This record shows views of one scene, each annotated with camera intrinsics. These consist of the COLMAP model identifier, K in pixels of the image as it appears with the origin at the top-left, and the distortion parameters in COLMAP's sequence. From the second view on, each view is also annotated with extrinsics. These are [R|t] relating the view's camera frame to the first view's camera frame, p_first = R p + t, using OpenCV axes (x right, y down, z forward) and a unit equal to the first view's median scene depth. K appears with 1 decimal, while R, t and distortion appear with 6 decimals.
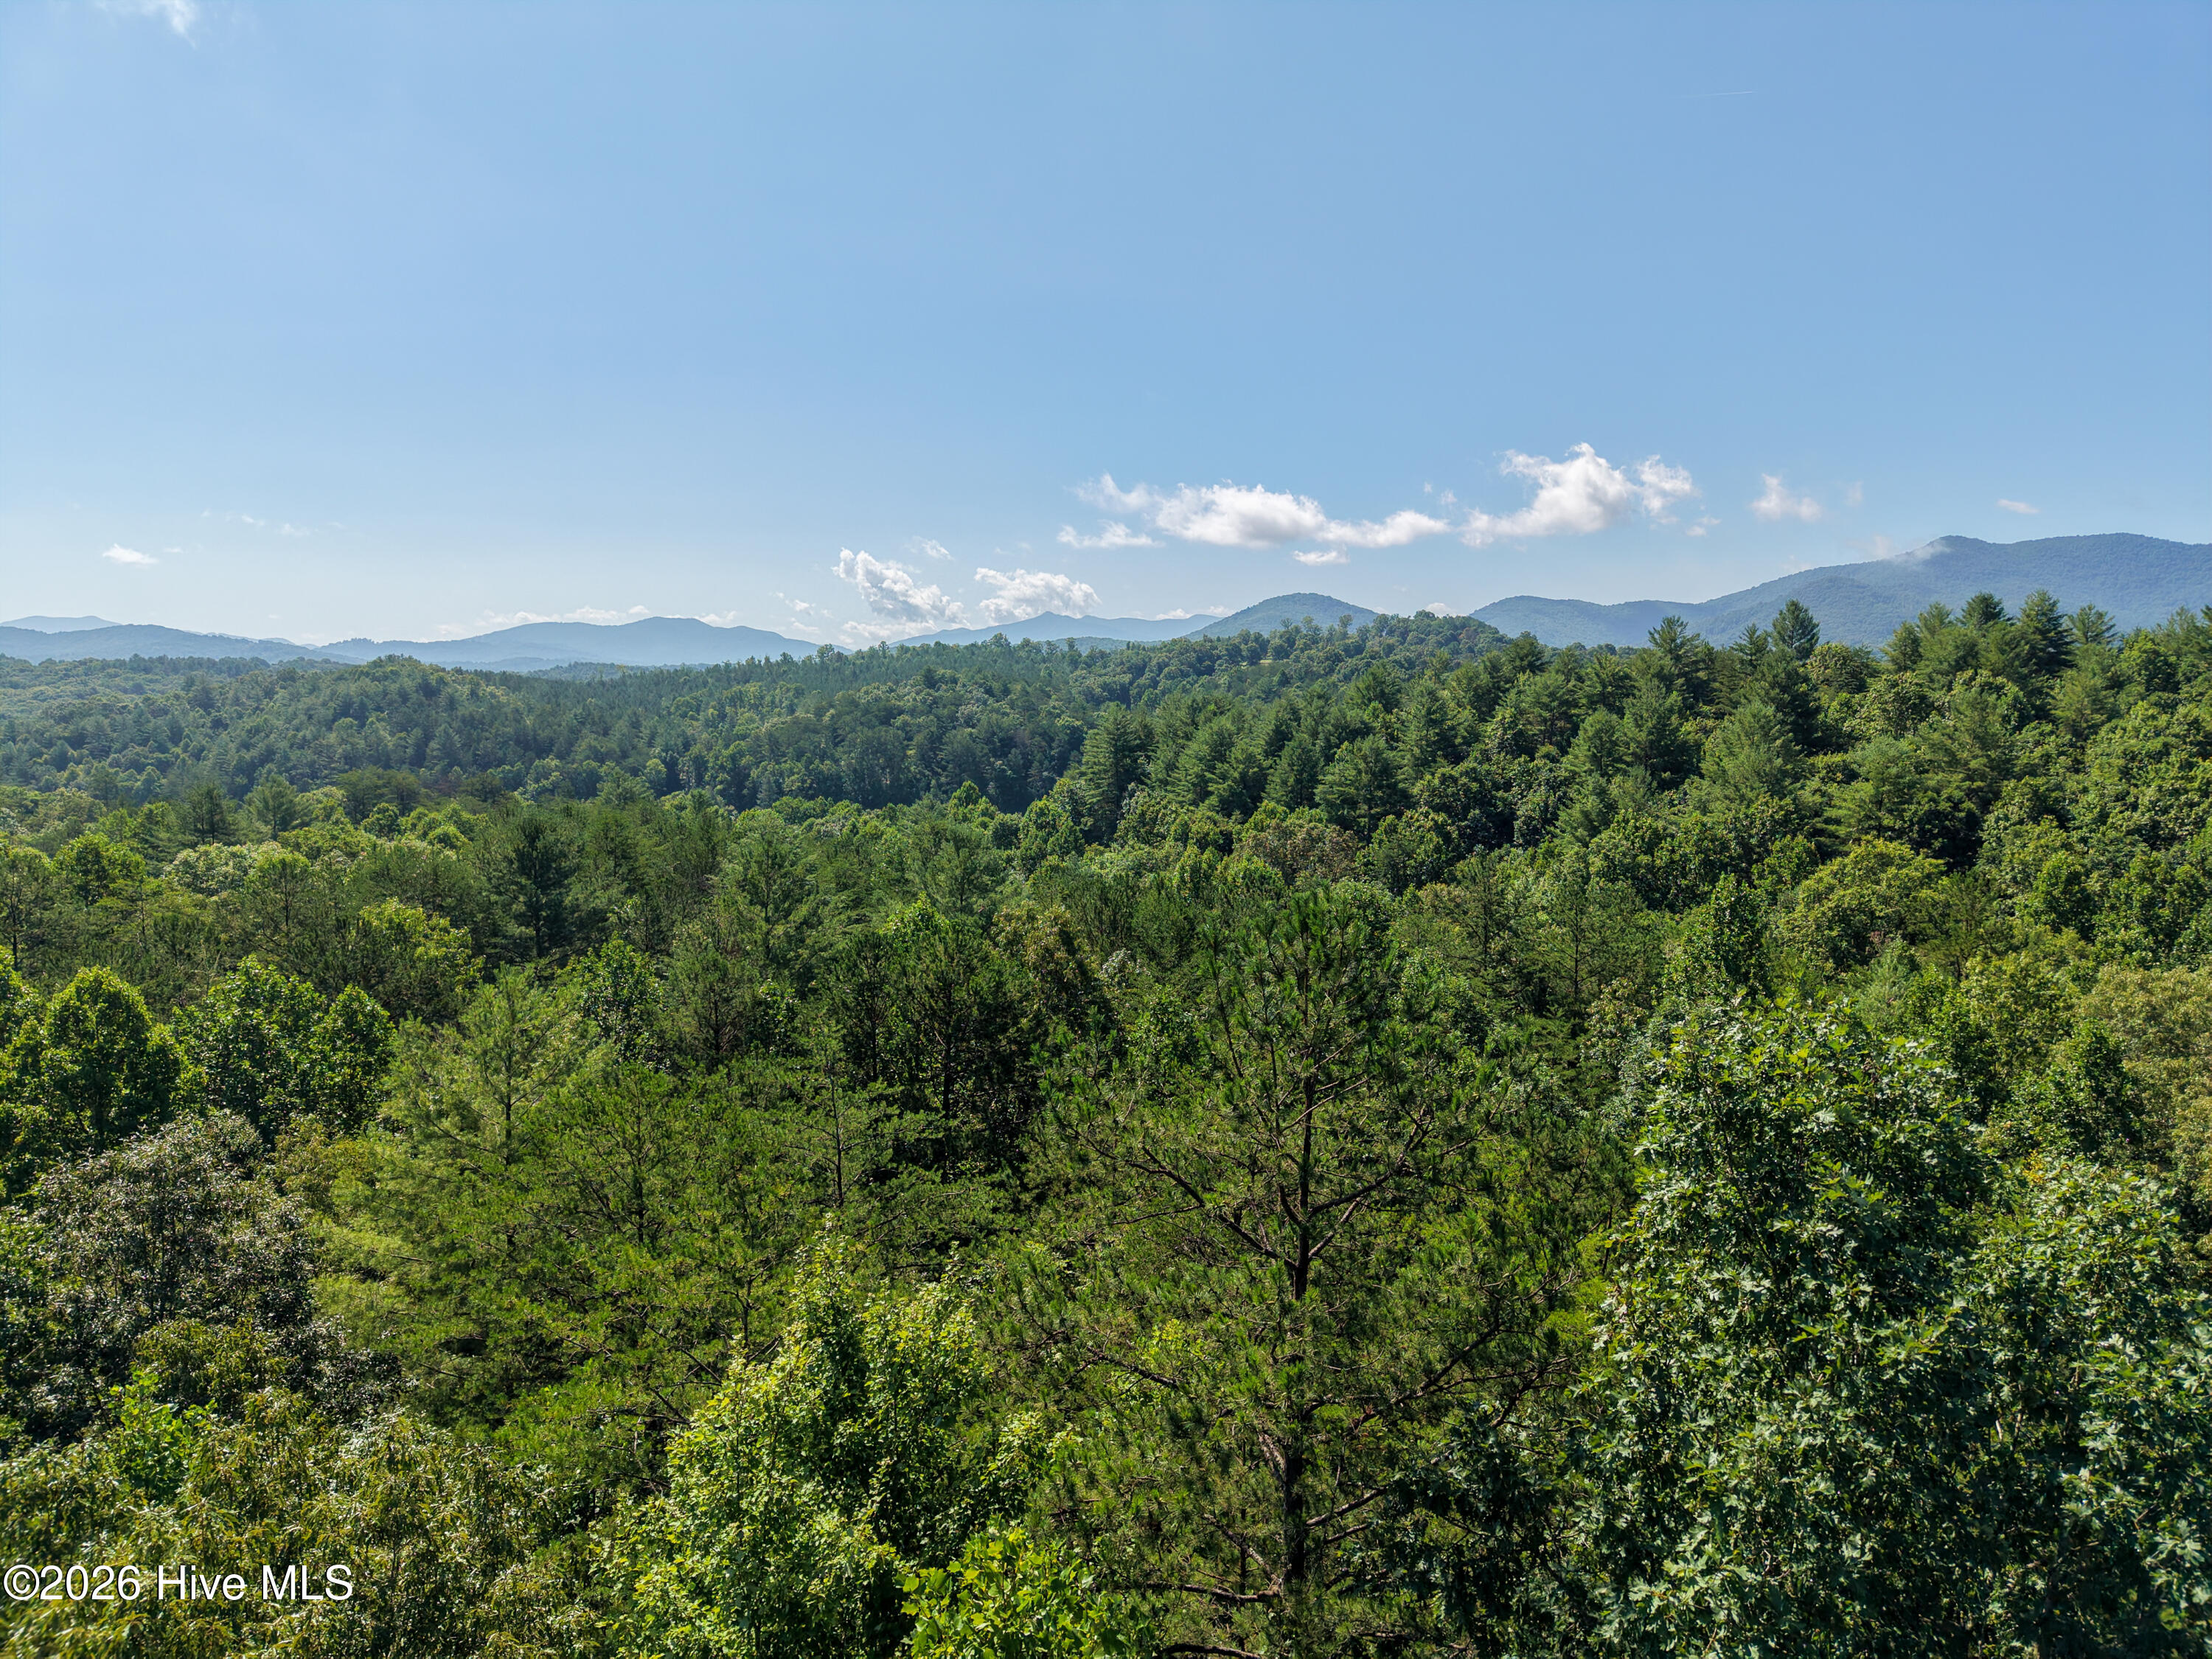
lens RADIAL K [[1462.1, 0, 1102.2], [0, 1462.1, 809.2], [0, 0, 1]] dist [0.030600, -0.031932]
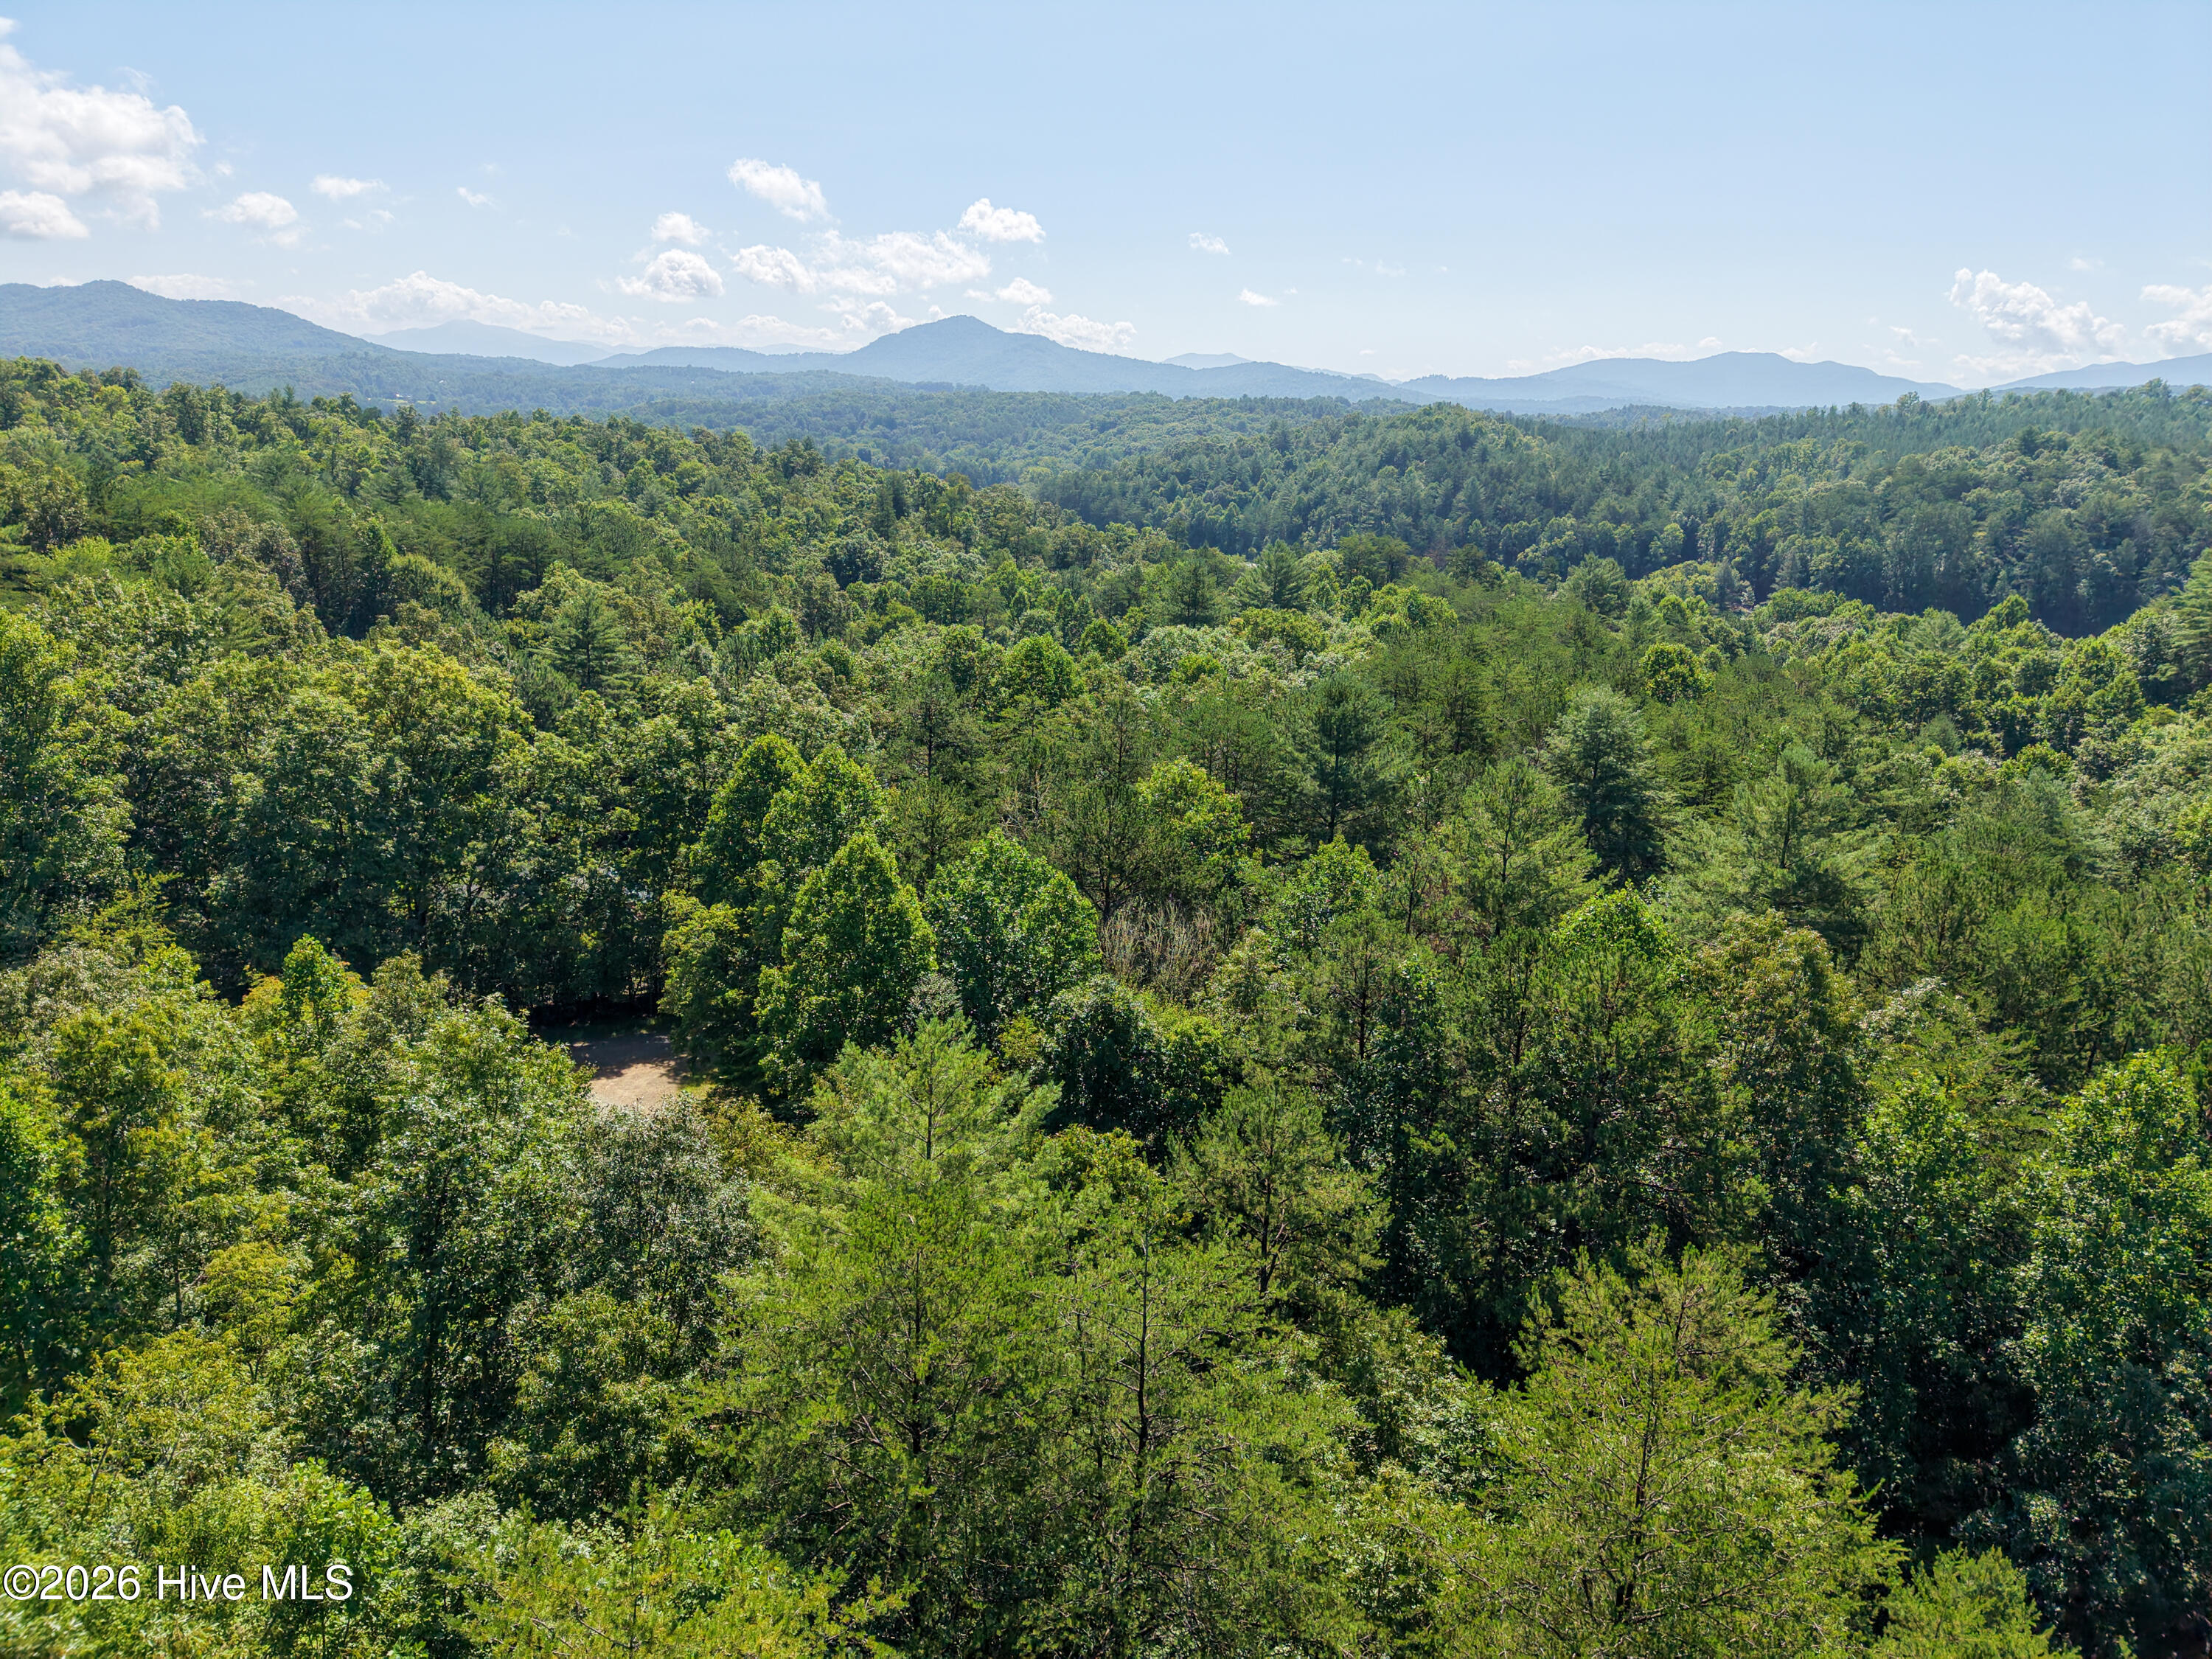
lens RADIAL K [[1462.1, 0, 1111.5], [0, 1462.1, 828.3], [0, 0, 1]] dist [0.030600, -0.031932]
pose [[0.781038, 0.188741, -0.595279, 0.052849], [-0.076633, 0.974996, 0.208590, -0.047539], [0.619764, -0.117298, 0.775973, 0.061590]]
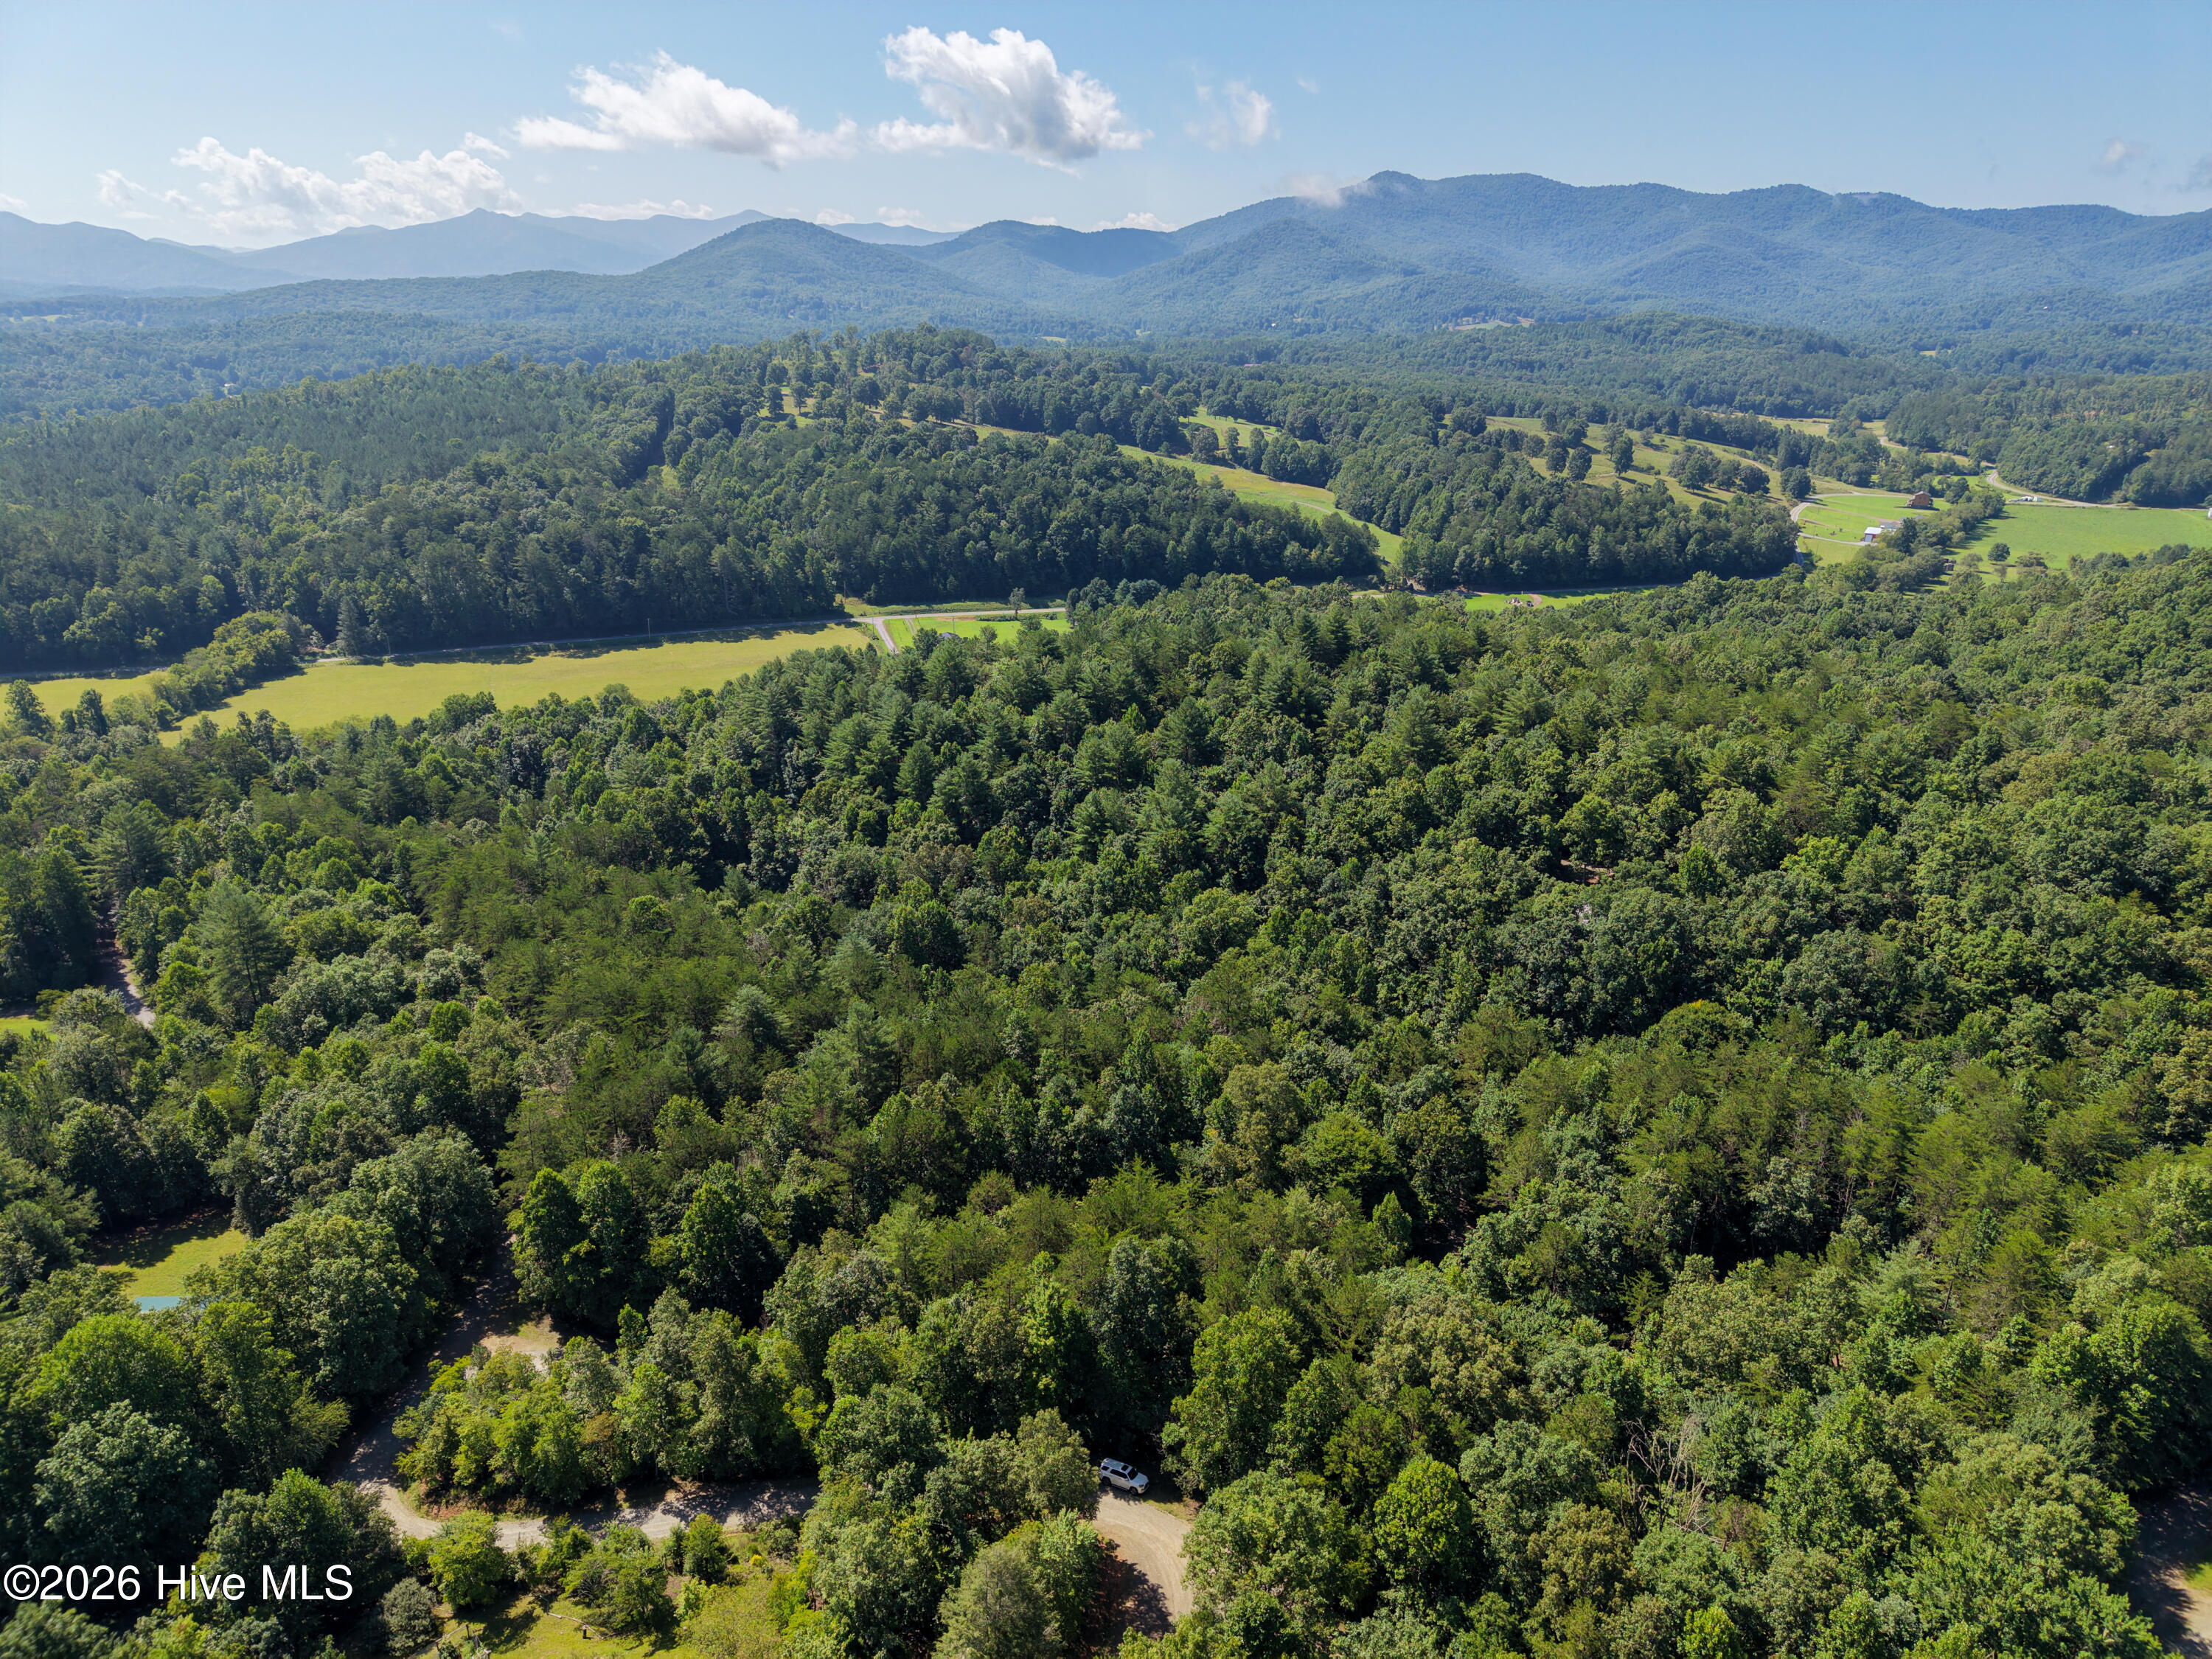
lens RADIAL K [[1462.1, 0, 1102.8], [0, 1462.1, 836.3], [0, 0, 1]] dist [0.030600, -0.031932]
pose [[0.942949, -0.109975, 0.314249, -0.239642], [0.021281, 0.961849, 0.272752, -0.491696], [-0.332256, -0.250503, 0.909315, -0.697516]]
